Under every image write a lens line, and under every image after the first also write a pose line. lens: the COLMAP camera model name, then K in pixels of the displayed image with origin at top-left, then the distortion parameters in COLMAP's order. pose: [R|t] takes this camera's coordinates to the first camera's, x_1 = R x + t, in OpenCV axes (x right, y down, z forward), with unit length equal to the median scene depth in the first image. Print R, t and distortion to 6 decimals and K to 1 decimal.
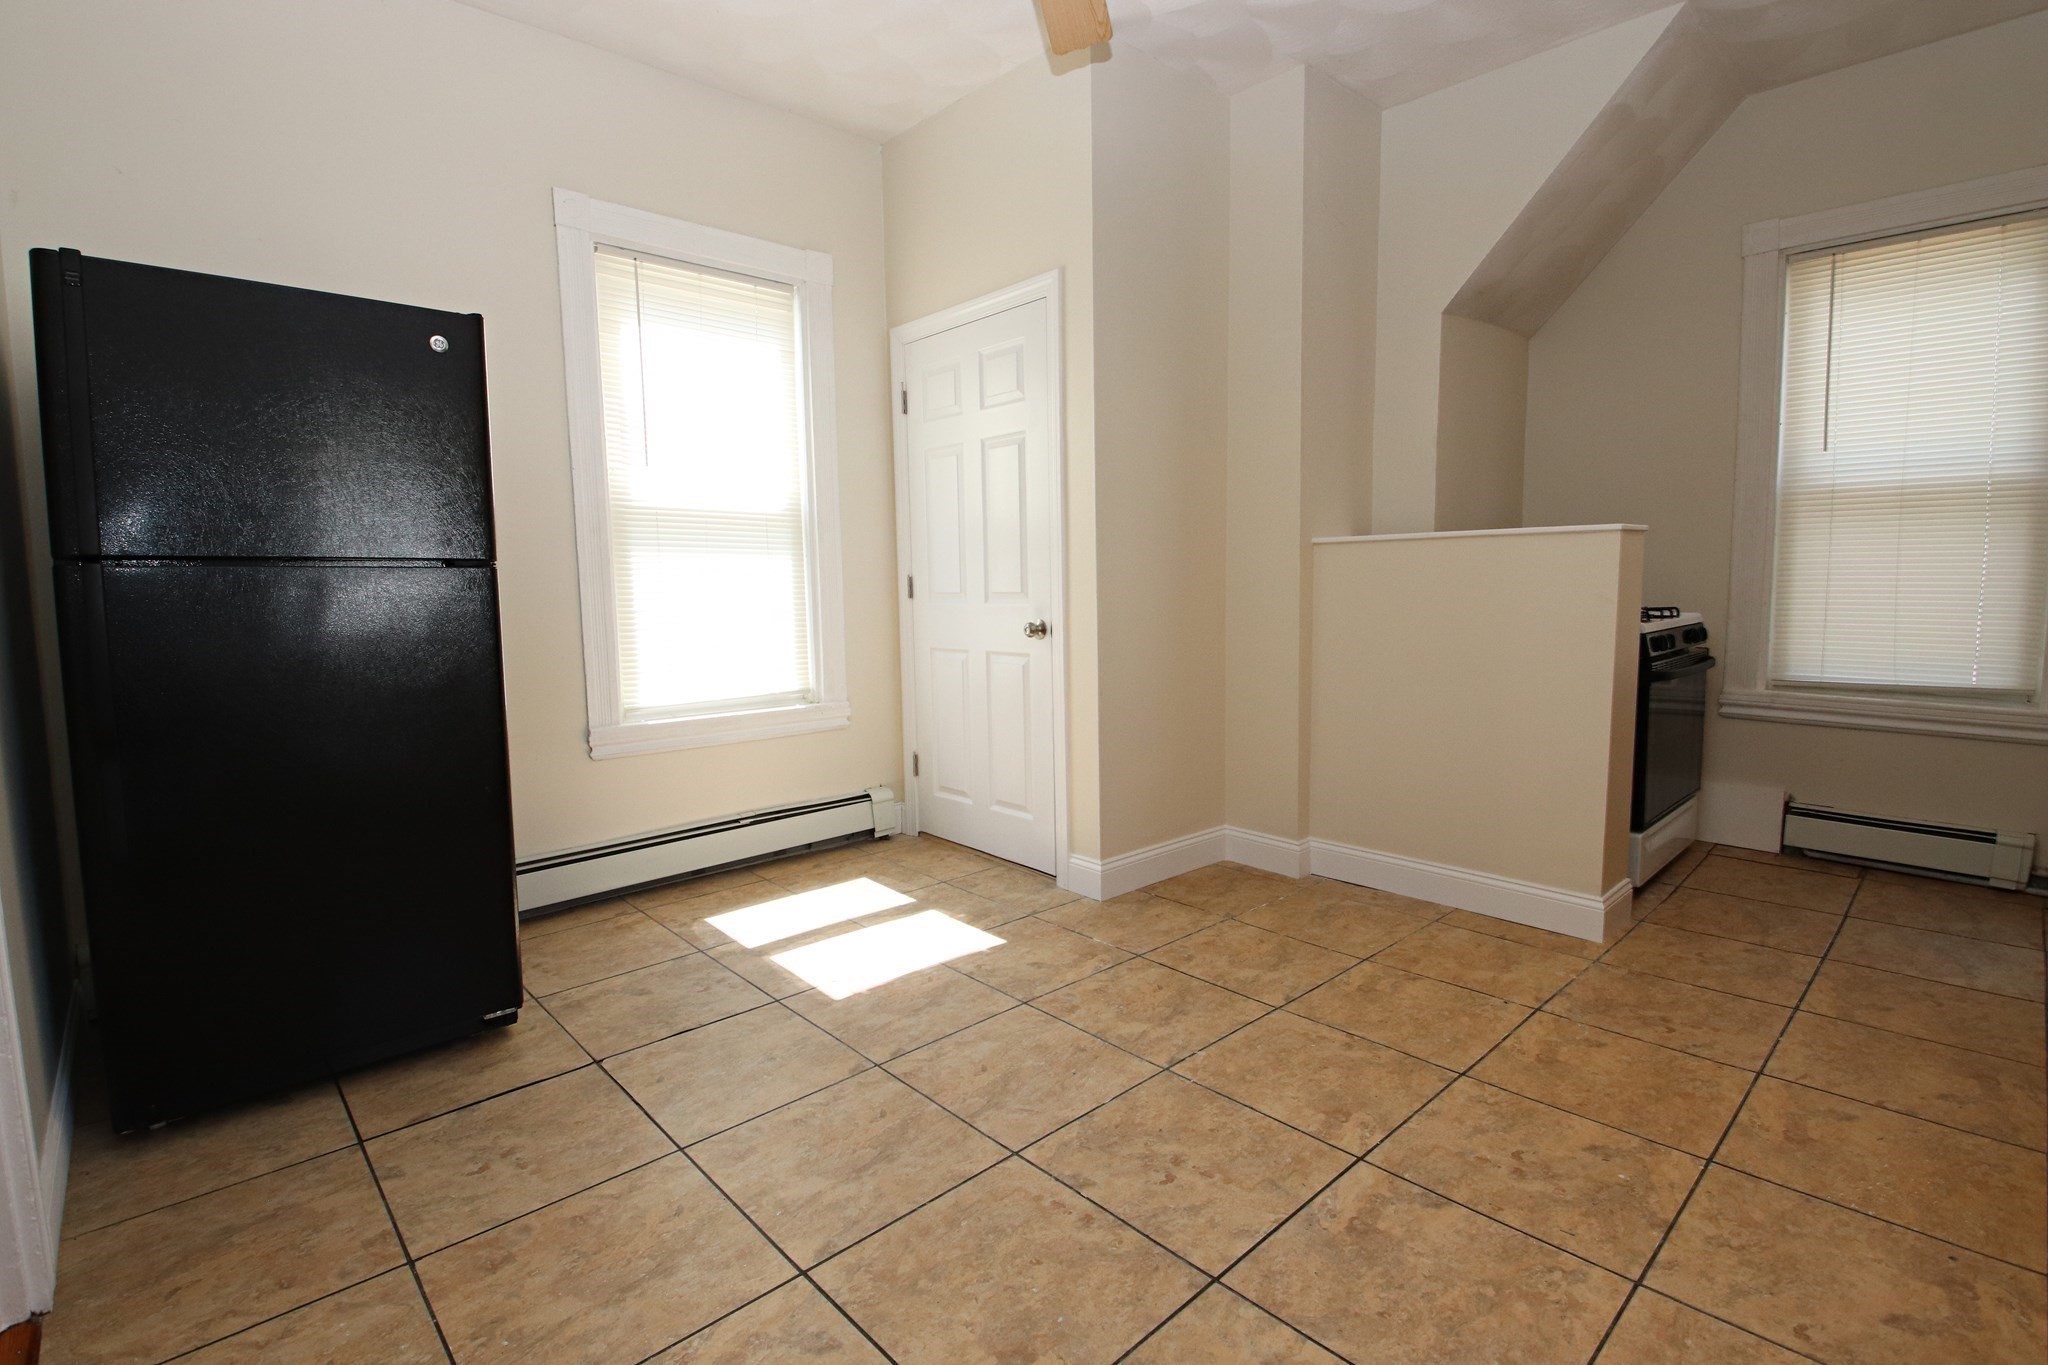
lens RADIAL K [[972.3, 0, 1010.6], [0, 972.3, 662.1], [0, 0, 1]] dist [0.013974, -0.025846]
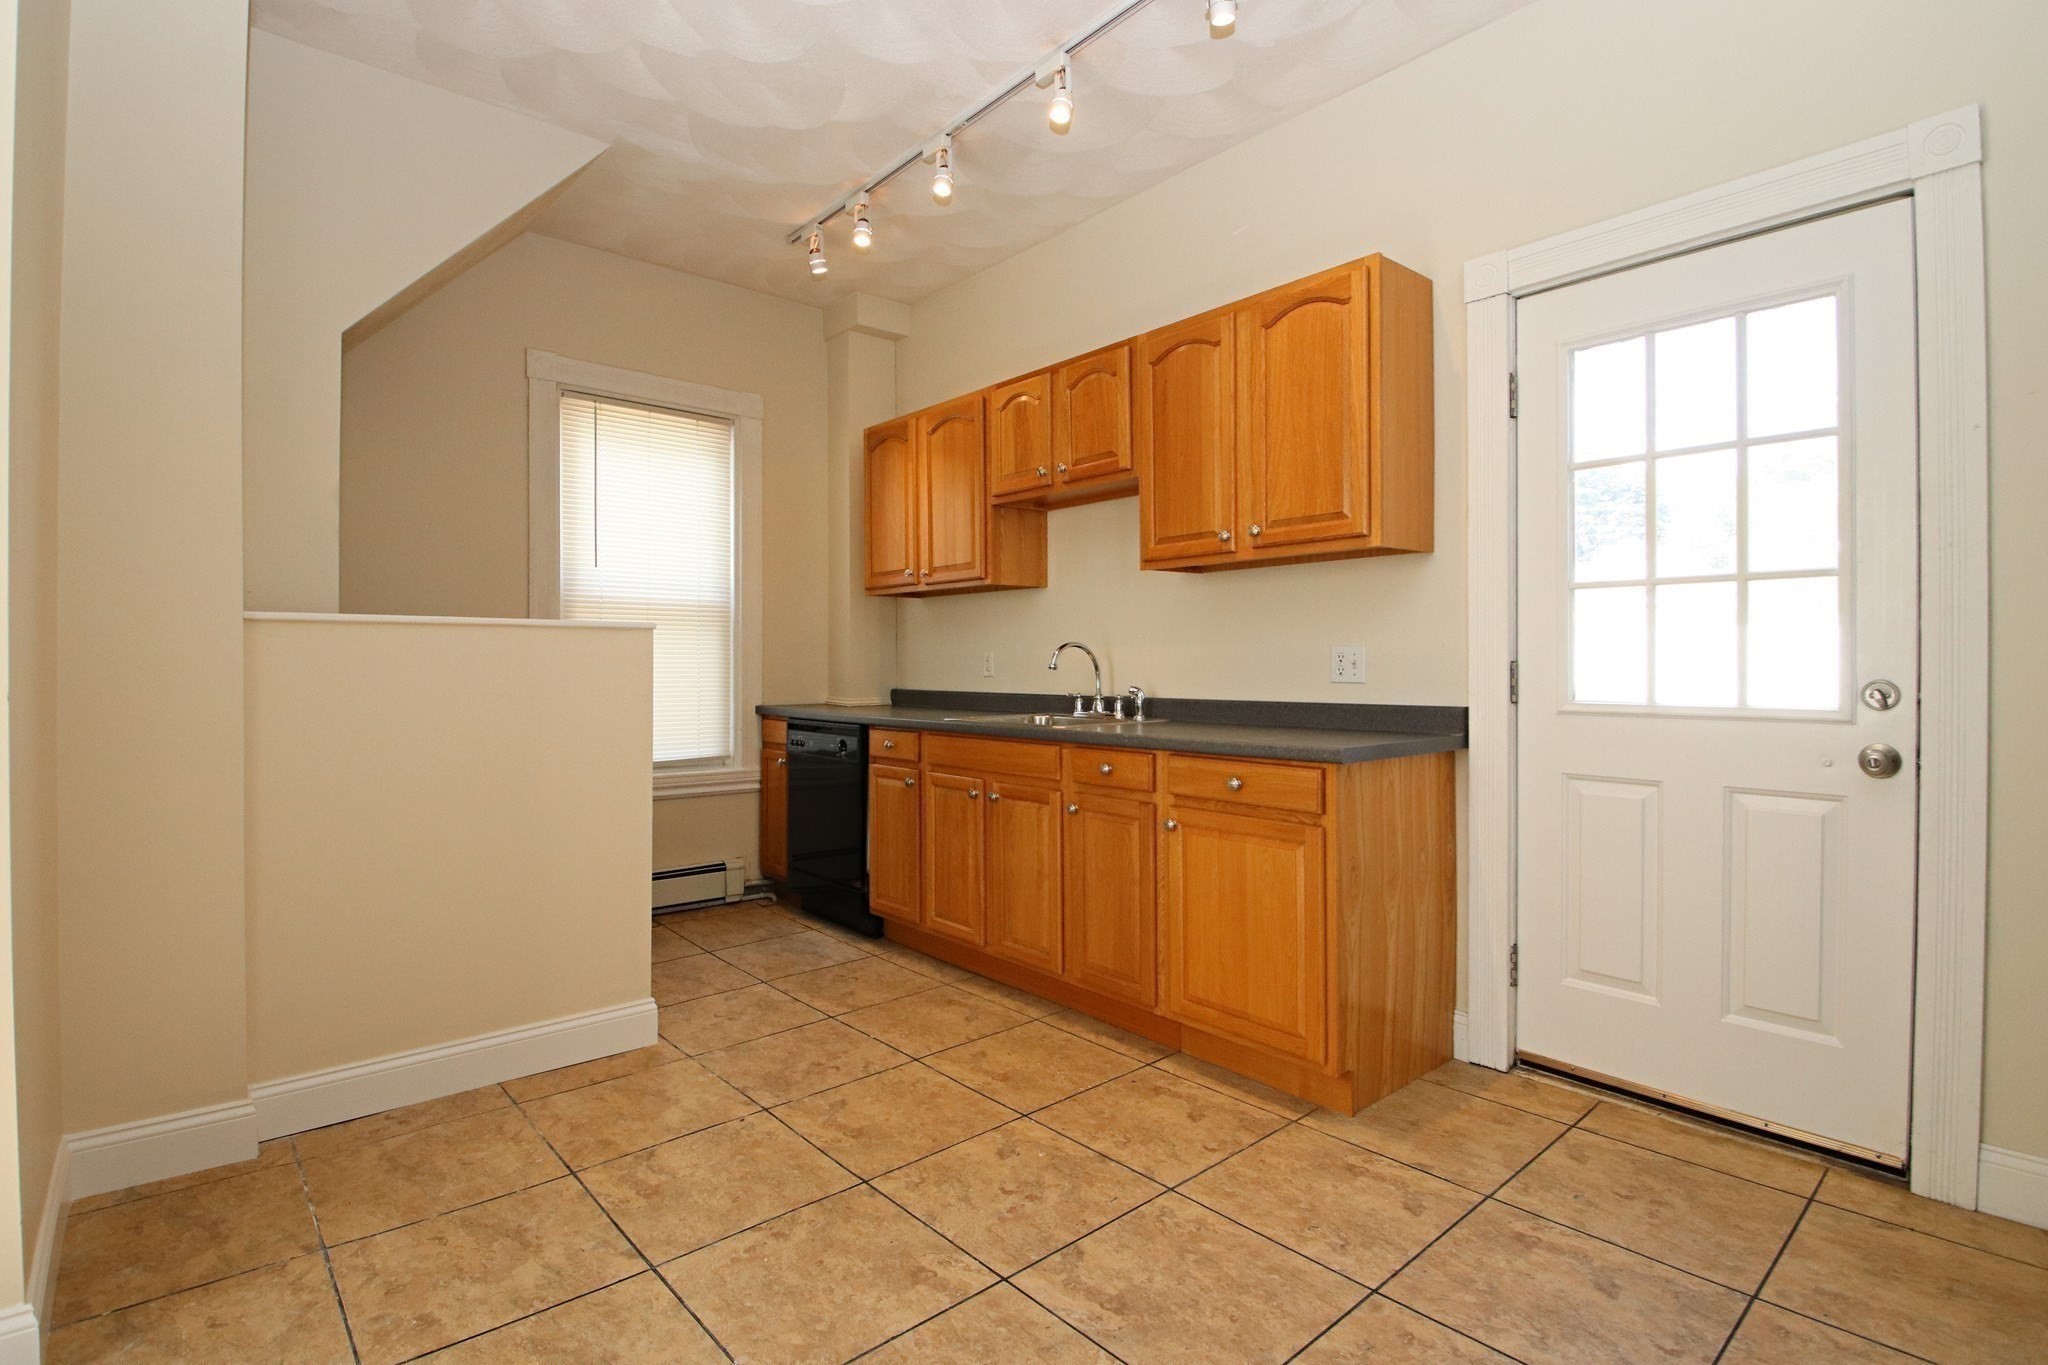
lens RADIAL K [[971.3, 0, 1035.8], [0, 971.3, 664.3], [0, 0, 1]] dist [0.001872, -0.016289]
pose [[0.015936, 0.014537, 0.999767, -0.392806], [0.087423, 0.996045, -0.015876, -0.046913], [-0.996044, 0.087656, 0.014602, 0.594414]]
